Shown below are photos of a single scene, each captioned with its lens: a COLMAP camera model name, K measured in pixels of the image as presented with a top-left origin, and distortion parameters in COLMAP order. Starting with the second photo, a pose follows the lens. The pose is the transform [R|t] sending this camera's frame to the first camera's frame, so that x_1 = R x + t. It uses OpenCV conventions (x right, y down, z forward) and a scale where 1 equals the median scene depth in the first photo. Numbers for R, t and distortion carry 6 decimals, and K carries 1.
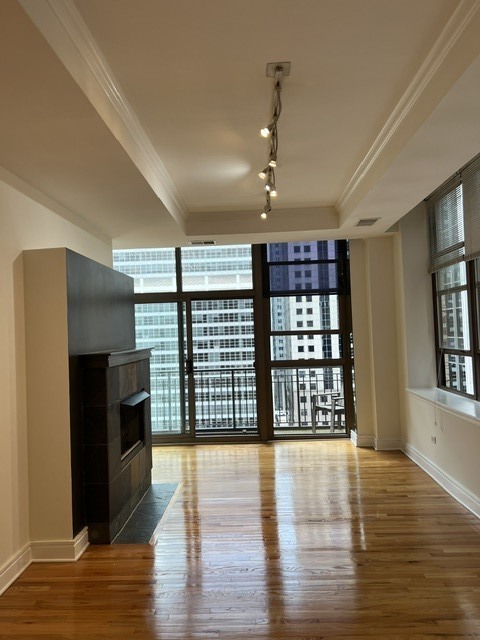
lens RADIAL K [[478.1, 0, 240.7], [0, 478.1, 325.6], [0, 0, 1]] dist [0.053860, -0.056915]
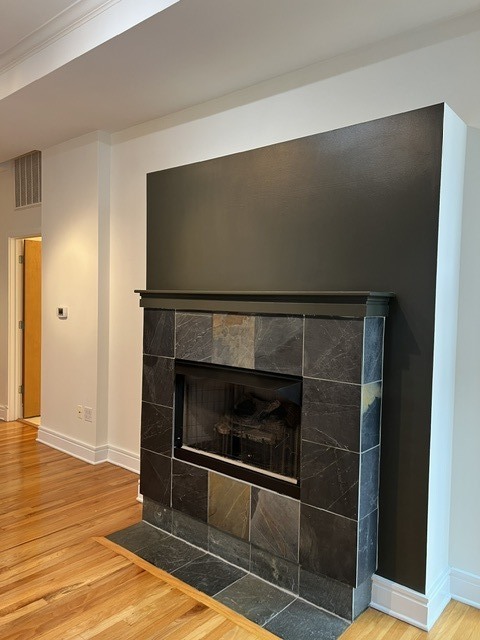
lens RADIAL K [[485.7, 0, 231.1], [0, 485.7, 319.8], [0, 0, 1]] dist [0.028094, -0.000955]
pose [[-0.627262, 0.059801, -0.776509, 0.300271], [0.015775, 0.997819, 0.064101, 0.068436], [0.778649, 0.027959, -0.626837, 1.861995]]
